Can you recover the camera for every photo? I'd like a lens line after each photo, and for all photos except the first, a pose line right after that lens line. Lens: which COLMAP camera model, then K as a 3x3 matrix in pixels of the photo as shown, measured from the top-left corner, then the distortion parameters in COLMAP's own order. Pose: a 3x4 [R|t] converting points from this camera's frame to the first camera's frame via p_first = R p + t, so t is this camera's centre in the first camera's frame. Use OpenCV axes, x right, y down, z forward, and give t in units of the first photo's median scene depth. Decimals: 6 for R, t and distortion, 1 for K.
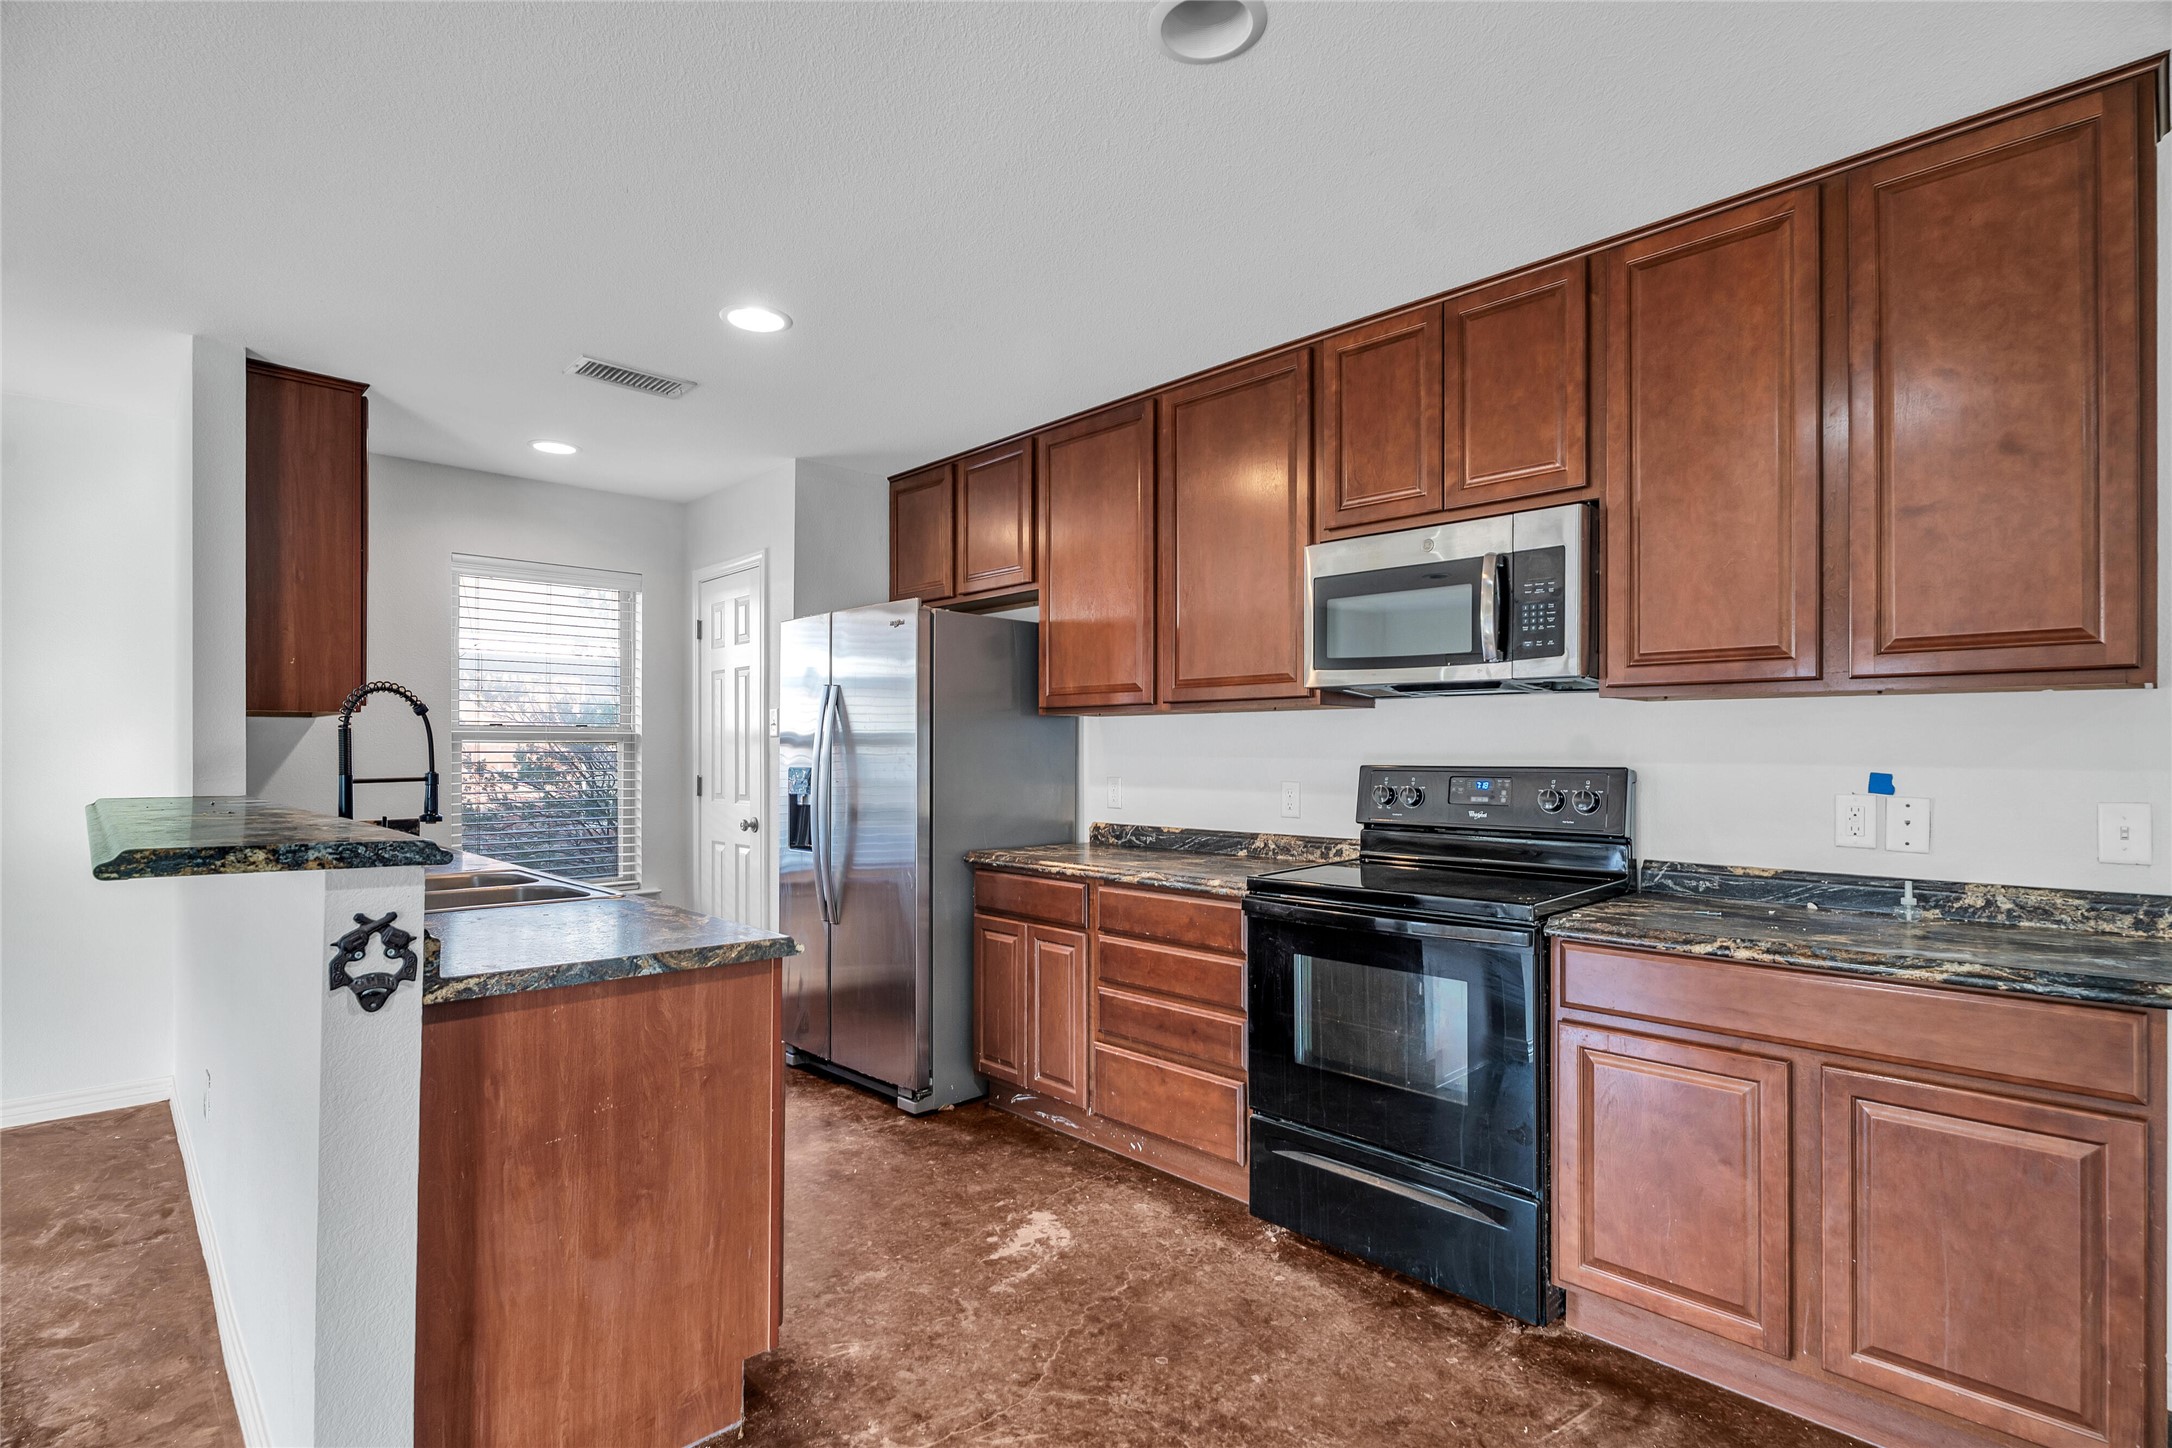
lens RADIAL K [[1021.4, 0, 1084.7], [0, 1021.4, 739.4], [0, 0, 1]] dist [-0.017881, 0.000082]
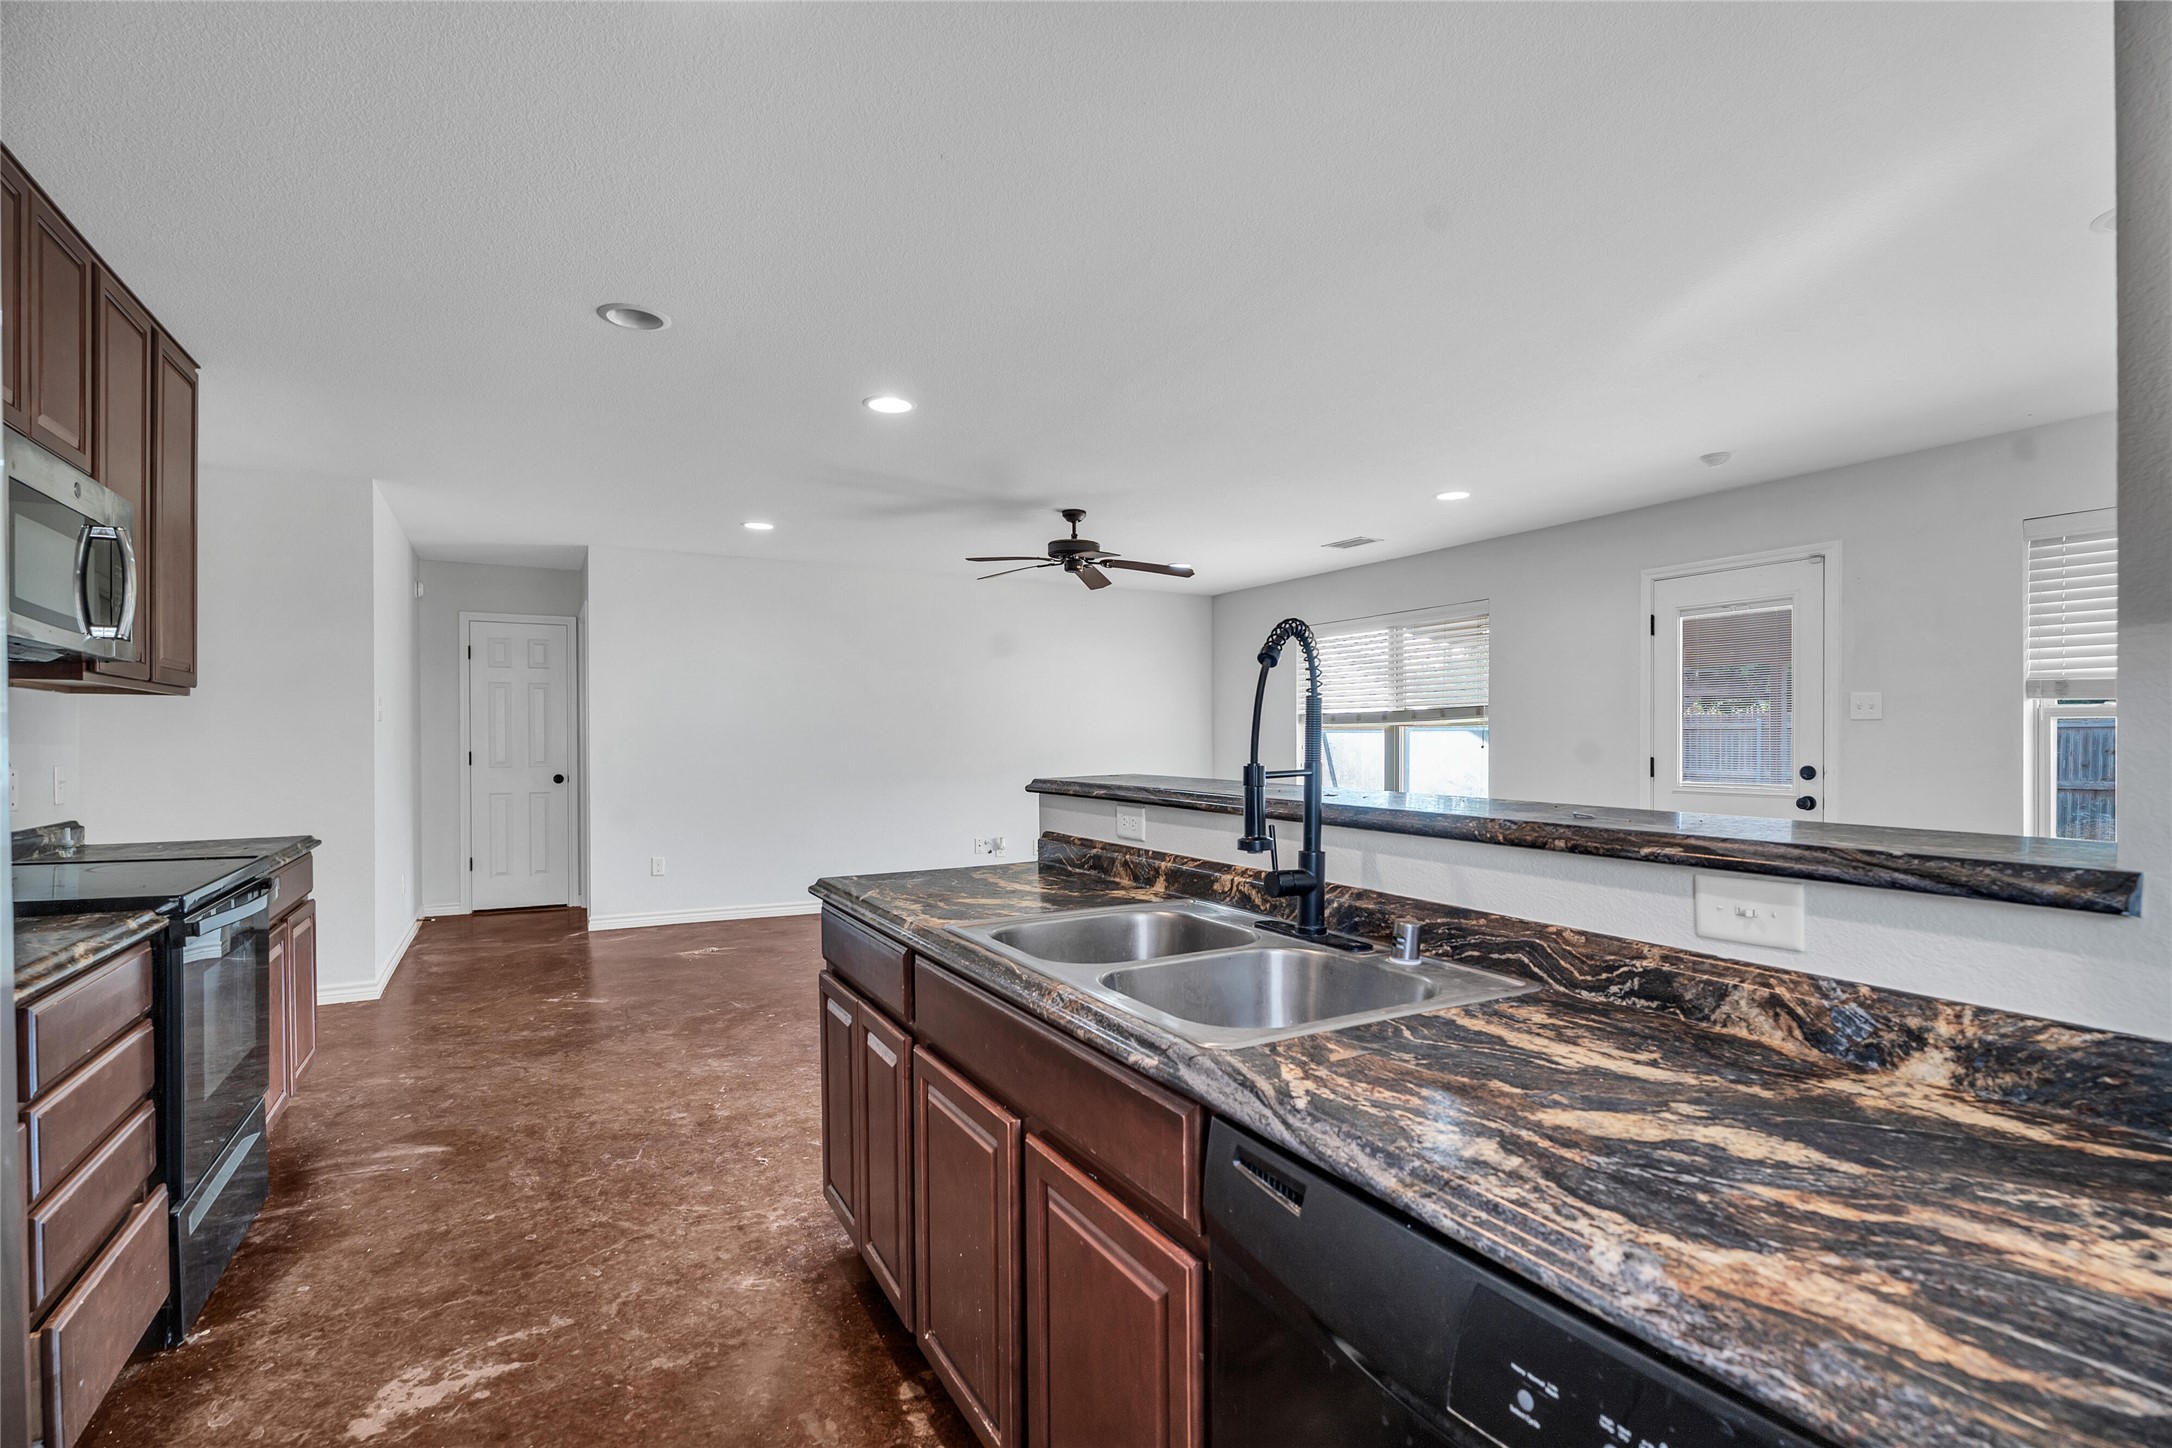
lens RADIAL K [[1021.4, 0, 1088.5], [0, 1021.4, 735.4], [0, 0, 1]] dist [-0.017881, 0.000082]
pose [[-0.961705, -0.000964, 0.274086, -0.834265], [-0.003227, 0.999964, -0.007805, 0.024387], [-0.274069, -0.008391, -0.961673, 1.858271]]
